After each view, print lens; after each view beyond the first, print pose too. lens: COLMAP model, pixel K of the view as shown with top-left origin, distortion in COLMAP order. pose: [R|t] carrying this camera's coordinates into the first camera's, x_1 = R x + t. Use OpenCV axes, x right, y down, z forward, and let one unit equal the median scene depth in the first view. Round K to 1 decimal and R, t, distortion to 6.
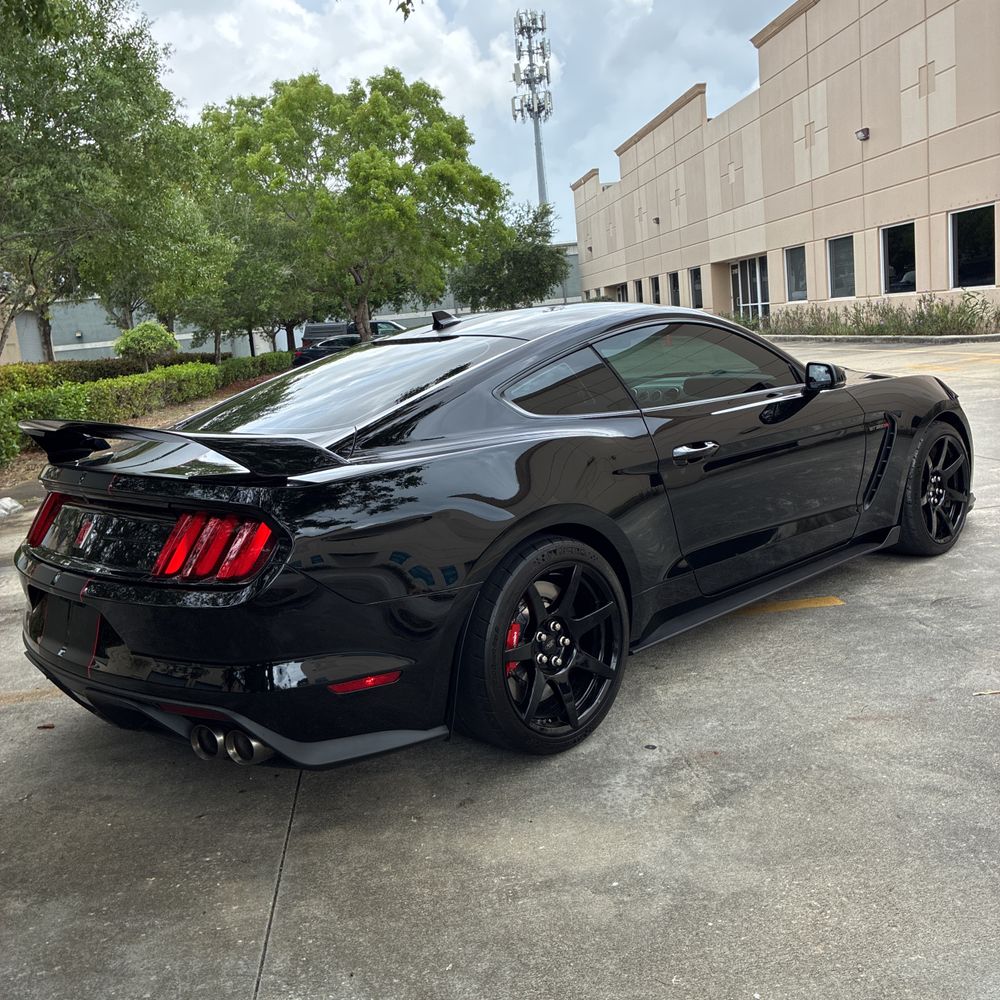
lens RADIAL K [[1012.2, 0, 501.2], [0, 1012.2, 500.0], [0, 0, 1]] dist [0.021364, 0.000000]
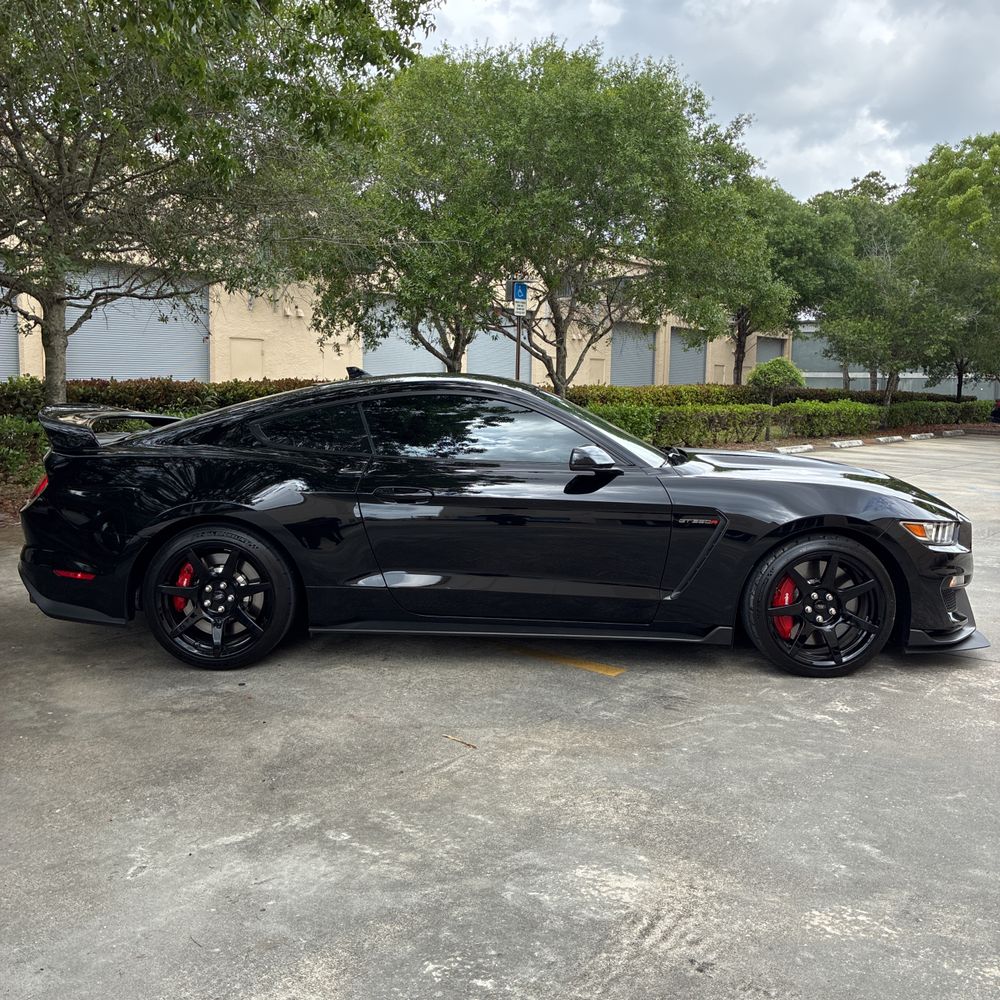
lens RADIAL K [[1012.2, 0, 499.8], [0, 1012.2, 502.8], [0, 0, 1]] dist [0.021364, 0.000000]
pose [[0.721468, 0.185709, -0.667080, 0.210625], [-0.203687, 0.977661, 0.051878, -0.023791], [0.661813, 0.098447, 0.743177, 0.028161]]
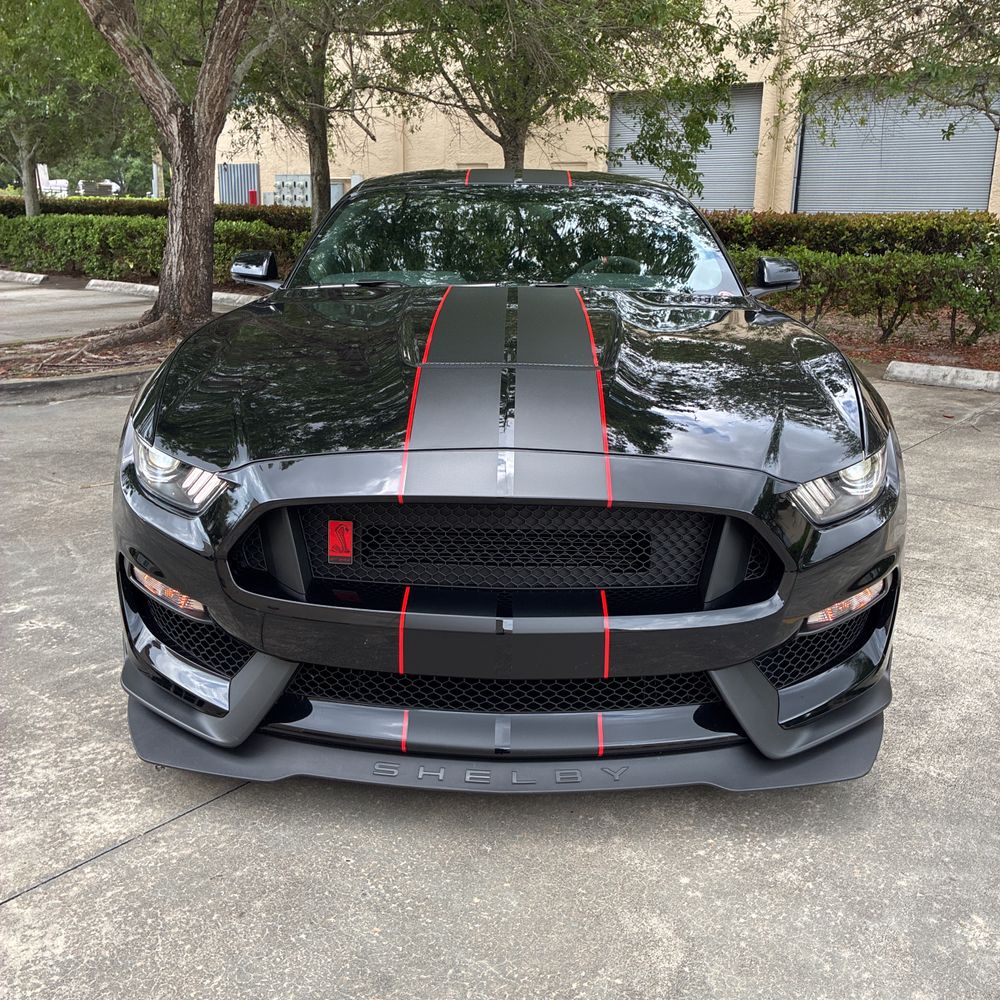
lens RADIAL K [[1012.2, 0, 502.4], [0, 1012.2, 503.9], [0, 0, 1]] dist [0.021364, 0.000000]
pose [[-0.695019, 0.268043, -0.667159, 0.174598], [-0.088015, 0.889213, 0.448947, -0.073317], [0.713584, 0.370747, -0.594429, 0.371079]]
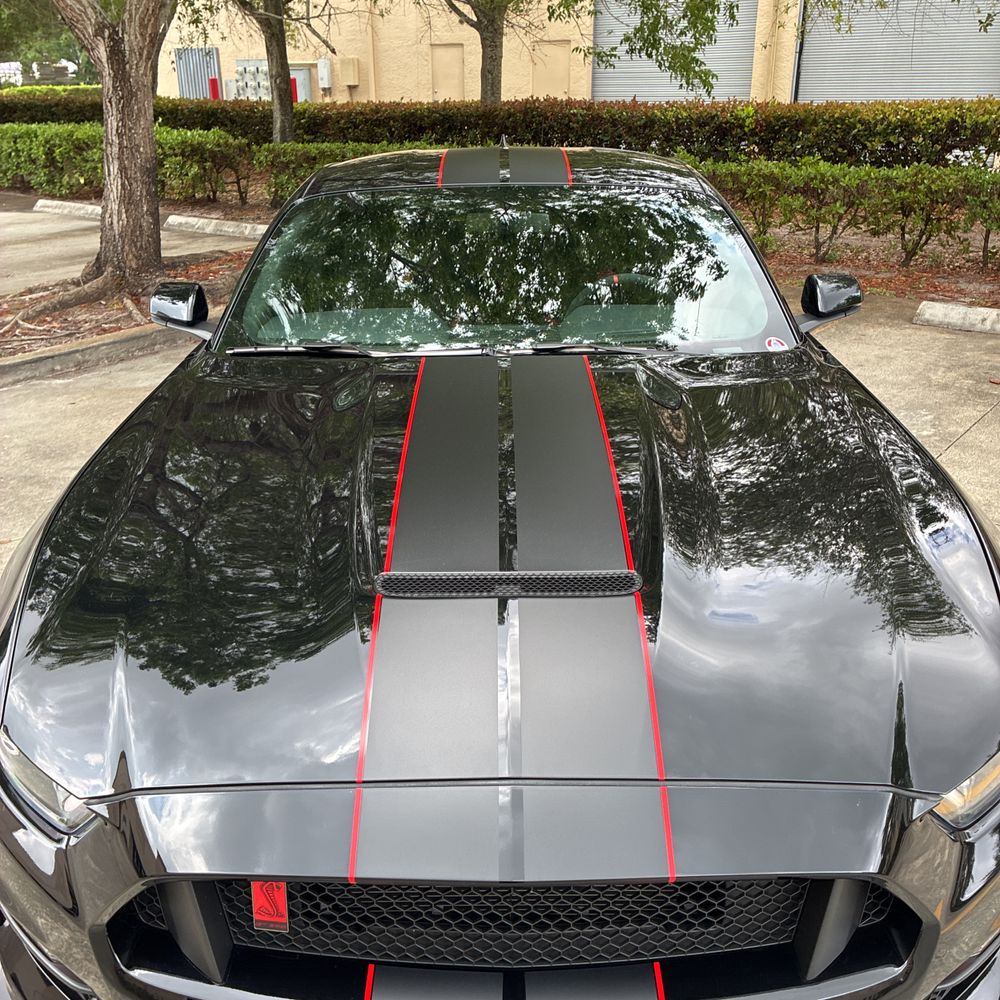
lens RADIAL K [[1012.2, 0, 490.7], [0, 1012.2, 500.2], [0, 0, 1]] dist [0.021364, 0.000000]
pose [[-0.685853, 0.361823, -0.631419, 0.143810], [-0.063363, 0.834658, 0.547112, -0.084531], [0.724976, 0.415247, -0.549527, 0.339263]]
